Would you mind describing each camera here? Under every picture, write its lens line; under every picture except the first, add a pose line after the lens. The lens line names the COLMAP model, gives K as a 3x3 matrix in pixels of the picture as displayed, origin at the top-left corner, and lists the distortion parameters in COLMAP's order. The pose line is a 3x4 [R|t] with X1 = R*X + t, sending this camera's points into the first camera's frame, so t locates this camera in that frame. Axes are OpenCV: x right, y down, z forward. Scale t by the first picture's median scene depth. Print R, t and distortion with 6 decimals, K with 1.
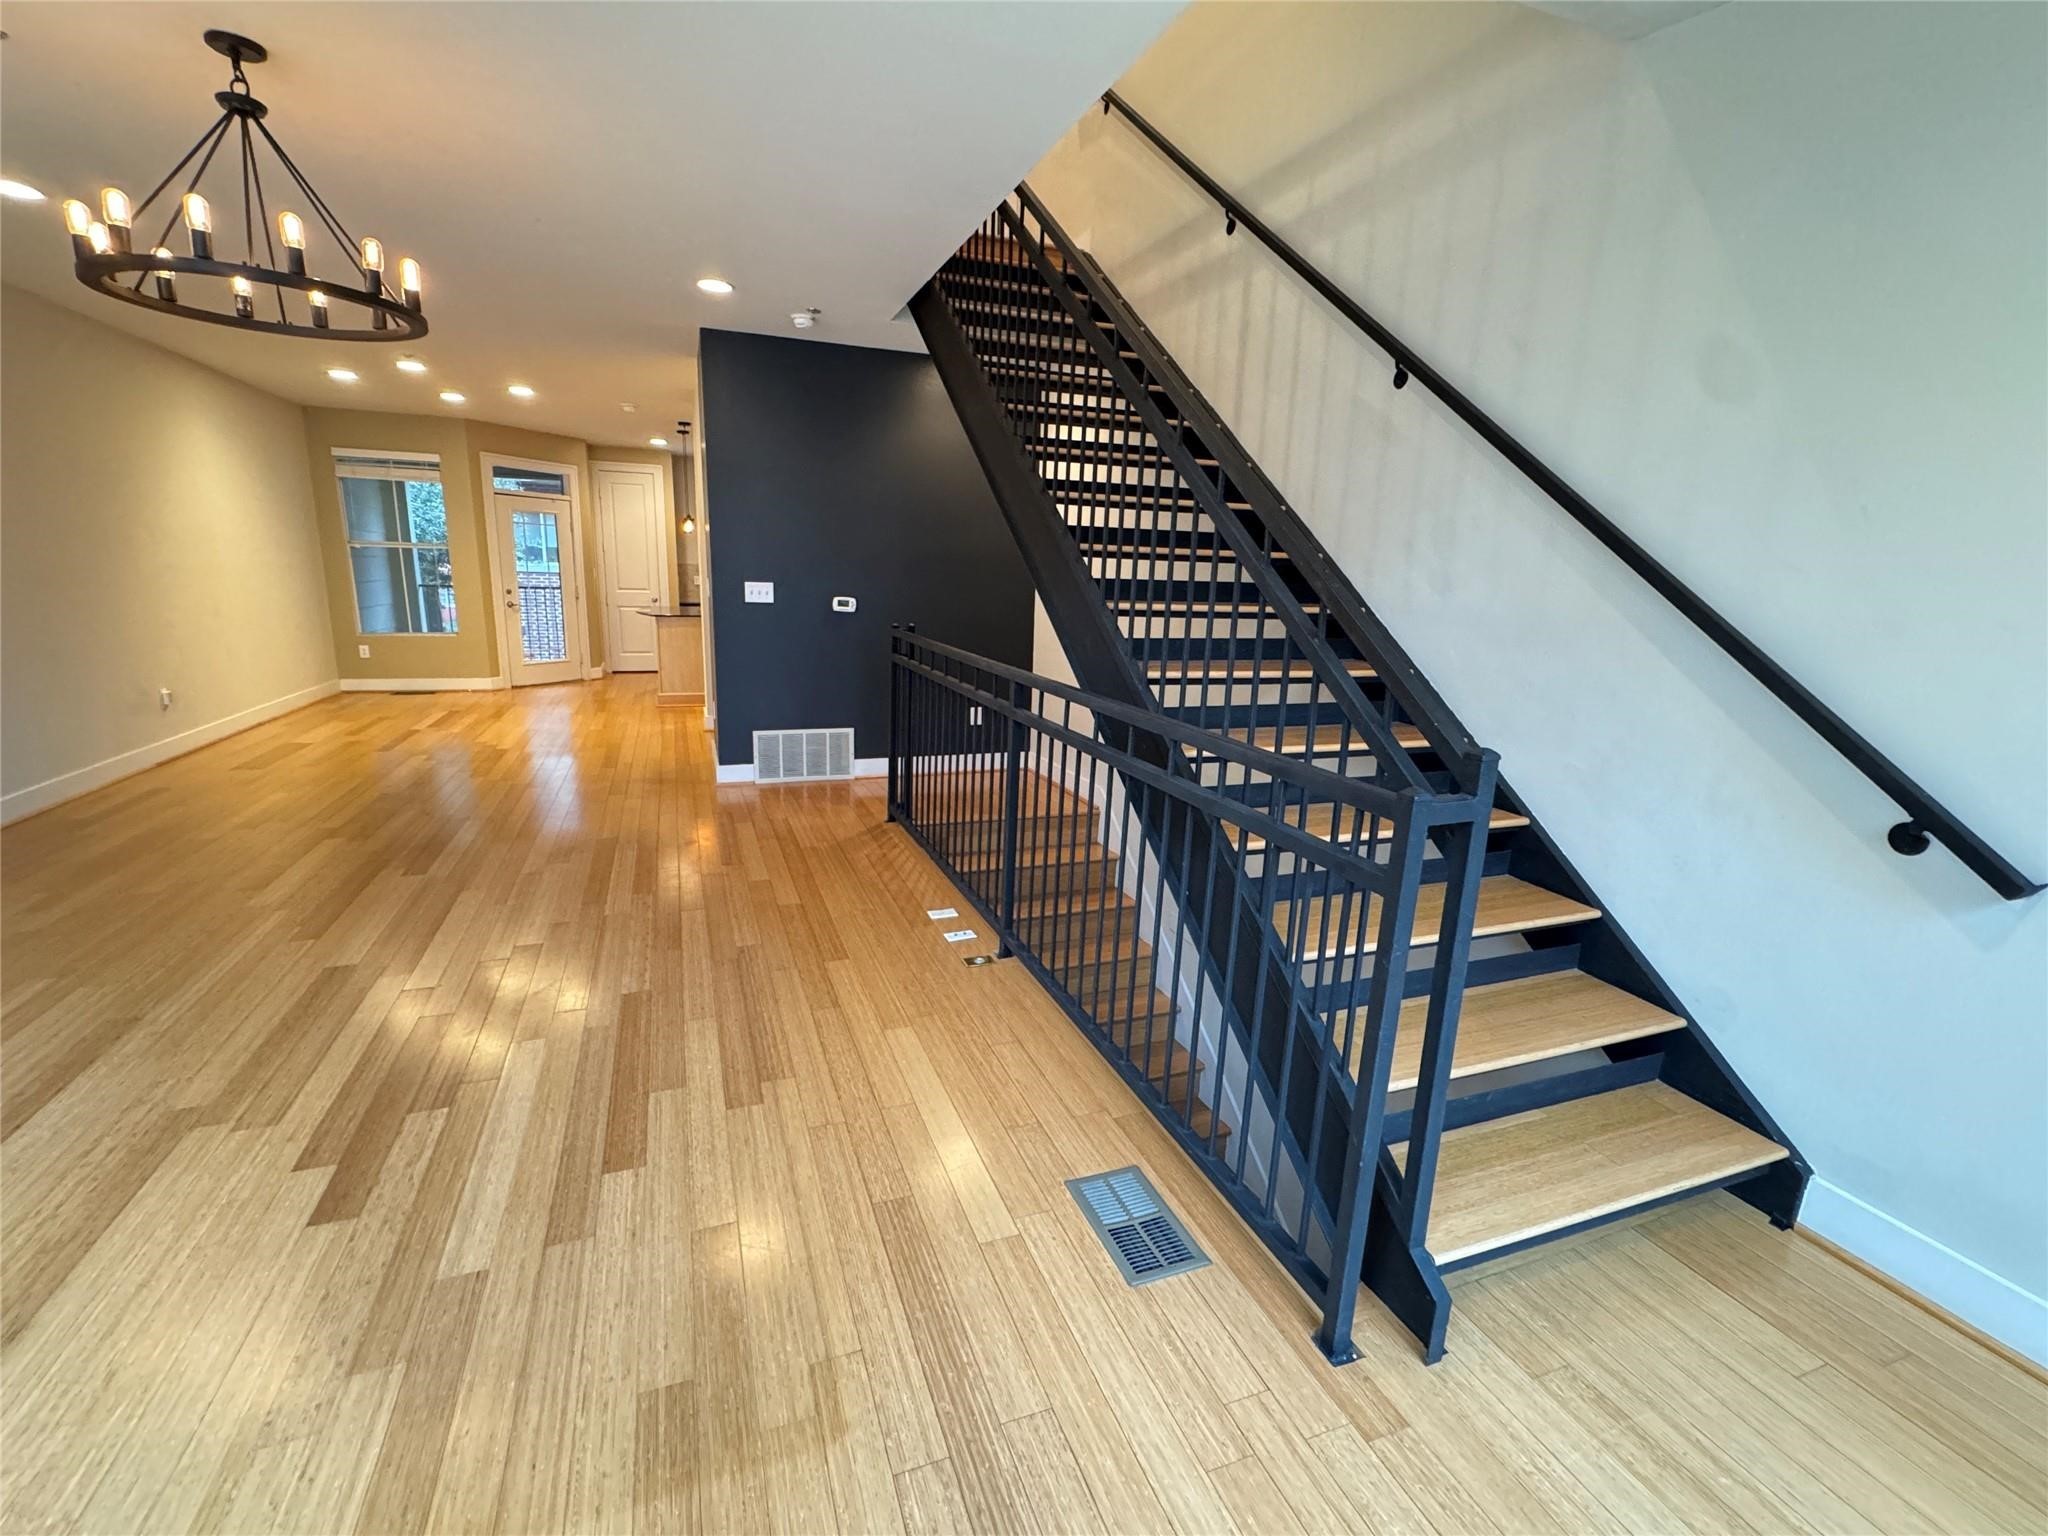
lens RADIAL K [[900.3, 0, 1019.7], [0, 900.3, 765.0], [0, 0, 1]] dist [-0.000529, 0.000606]
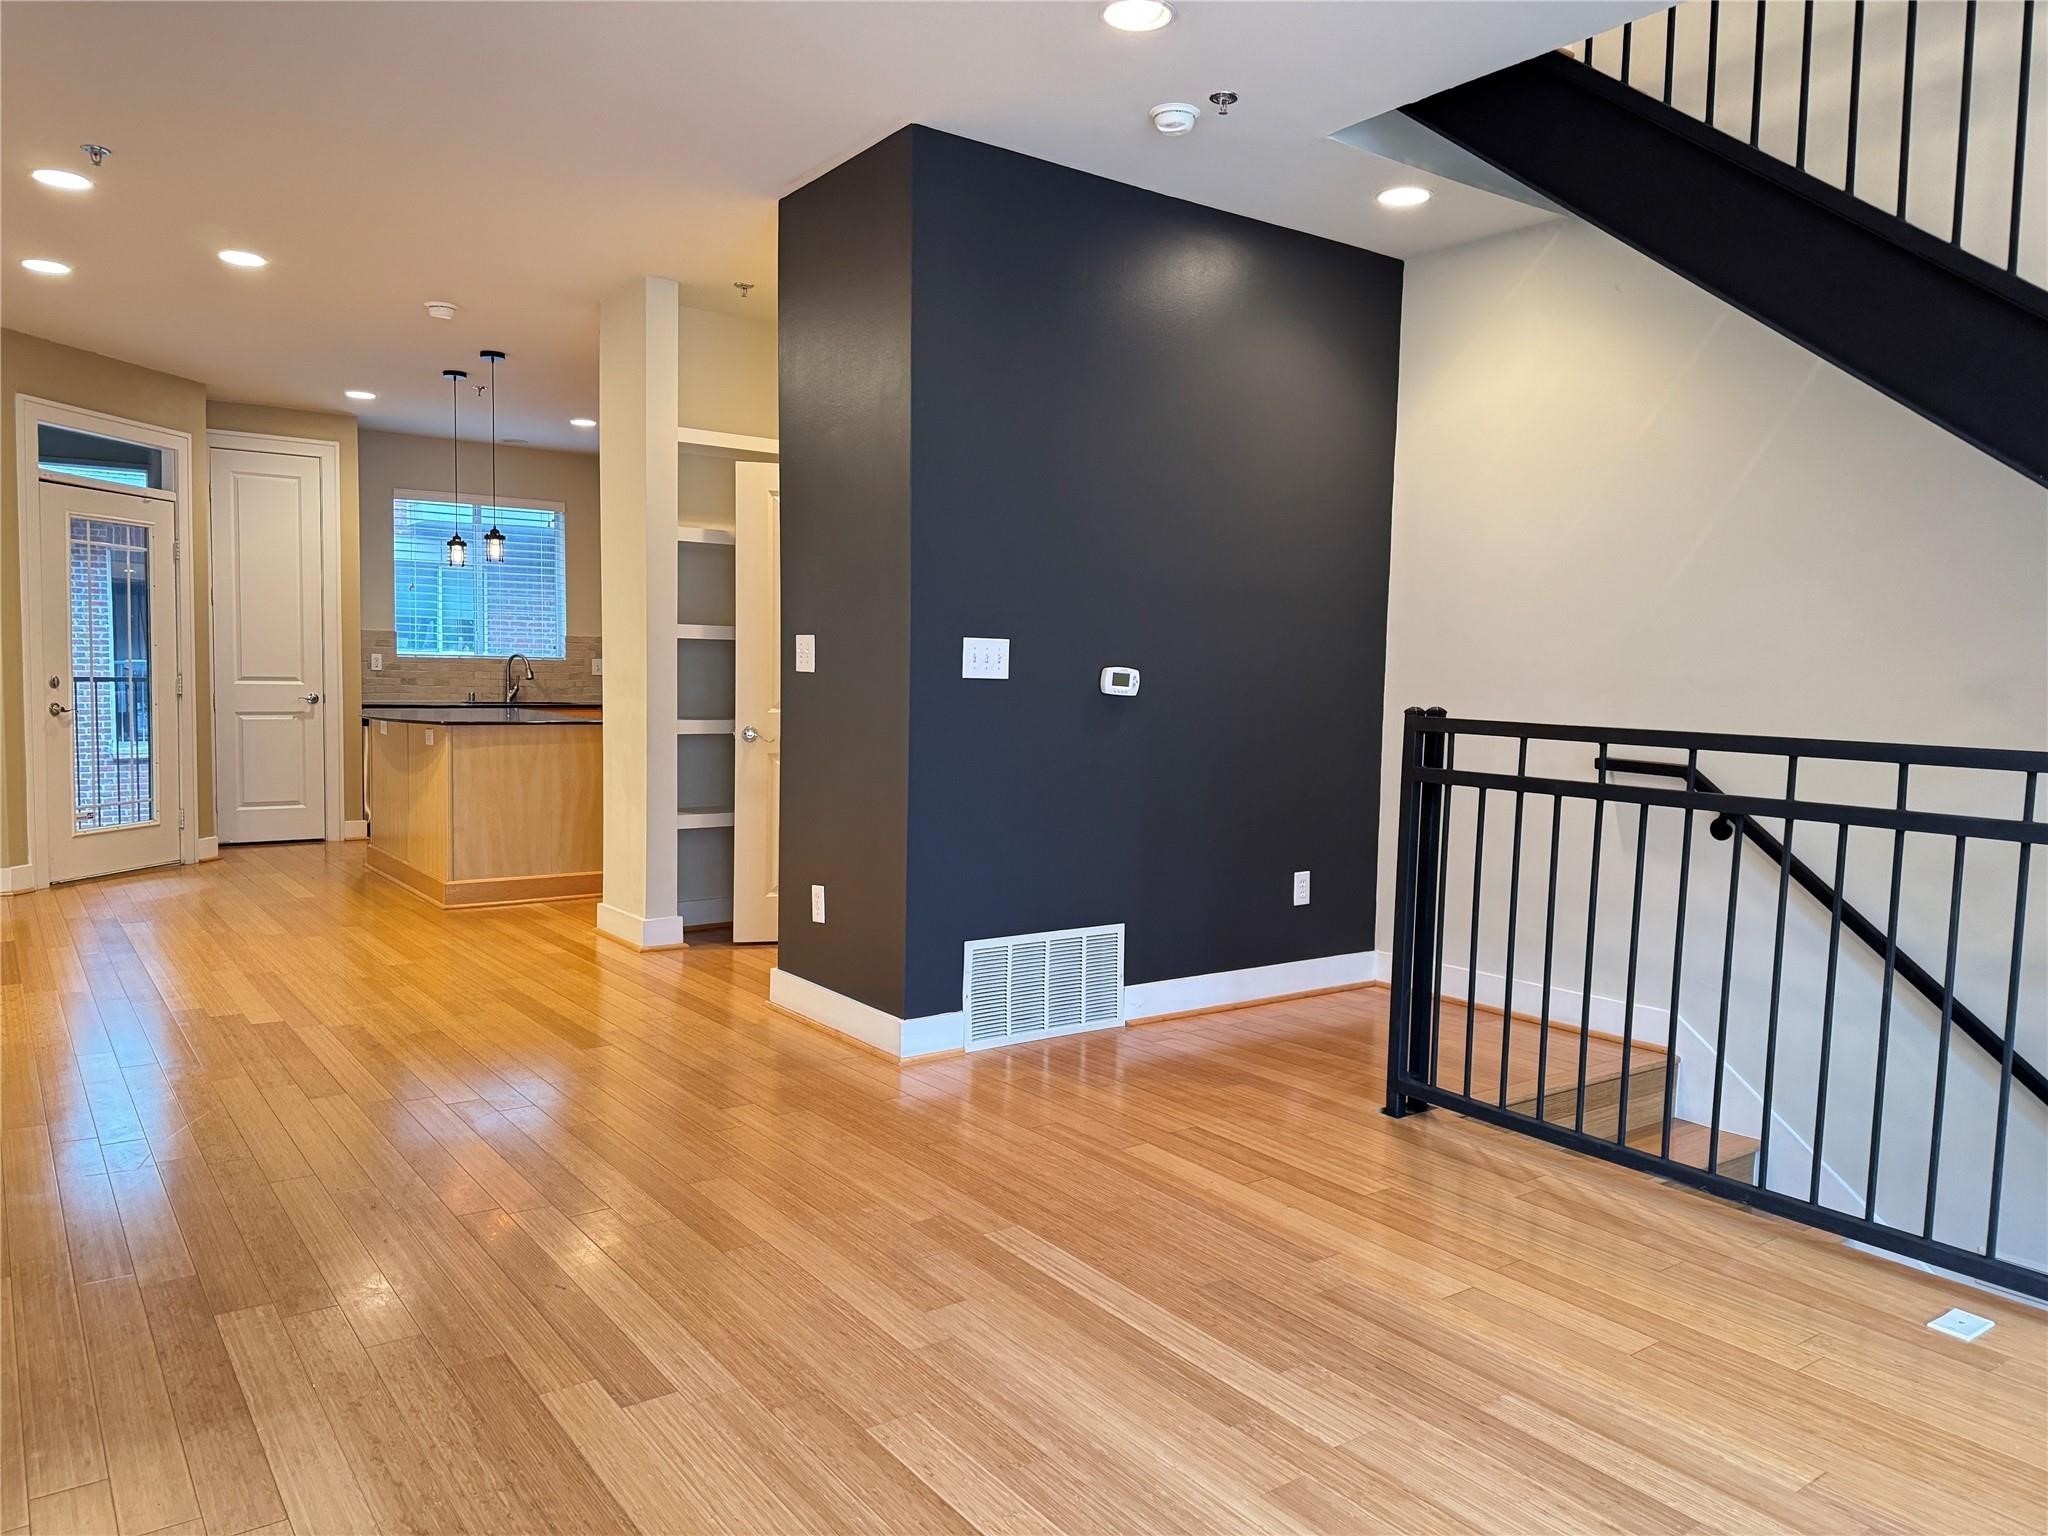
lens RADIAL K [[1414.4, 0, 1020.9], [0, 1414.4, 769.7], [0, 0, 1]] dist [0.162488, -0.273712]
pose [[0.964957, -0.030499, 0.260630, -0.462629], [0.065287, 0.989895, -0.125879, -0.031404], [-0.254157, 0.138484, 0.957197, 0.252853]]
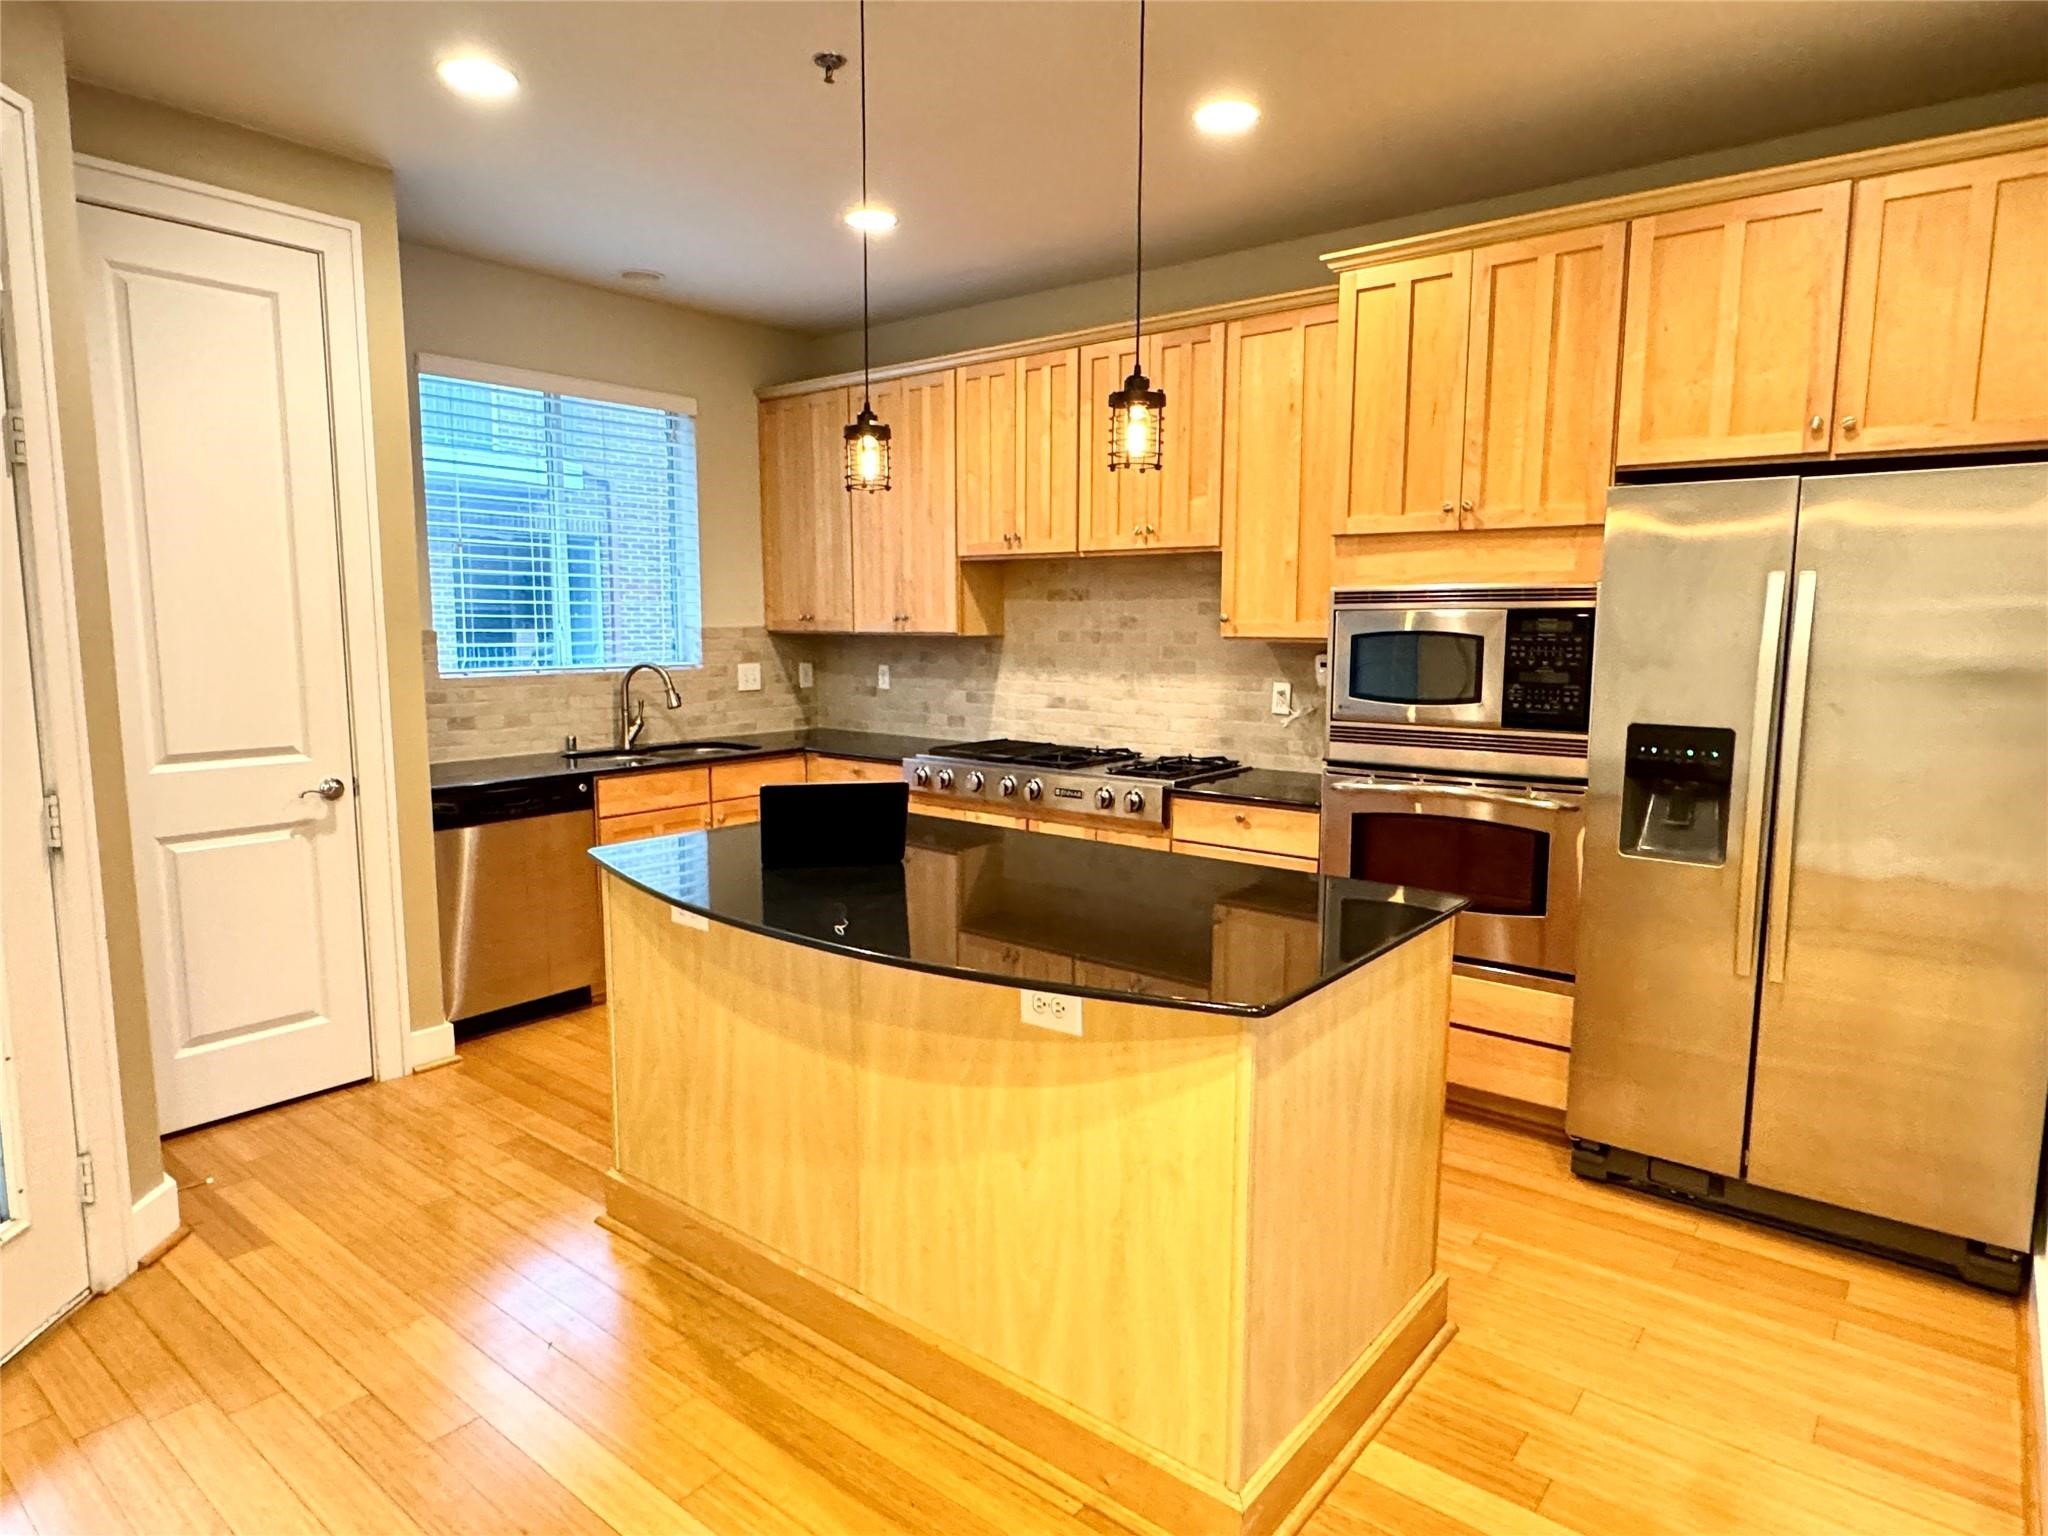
lens RADIAL K [[1193.0, 0, 1020.6], [0, 1193.0, 769.0], [0, 0, 1]] dist [-0.001875, 0.001658]
pose [[0.863492, -0.090047, 0.496258, -0.795055], [0.127986, 0.990848, -0.042905, -0.299841], [-0.487853, 0.100562, 0.867114, 1.266838]]
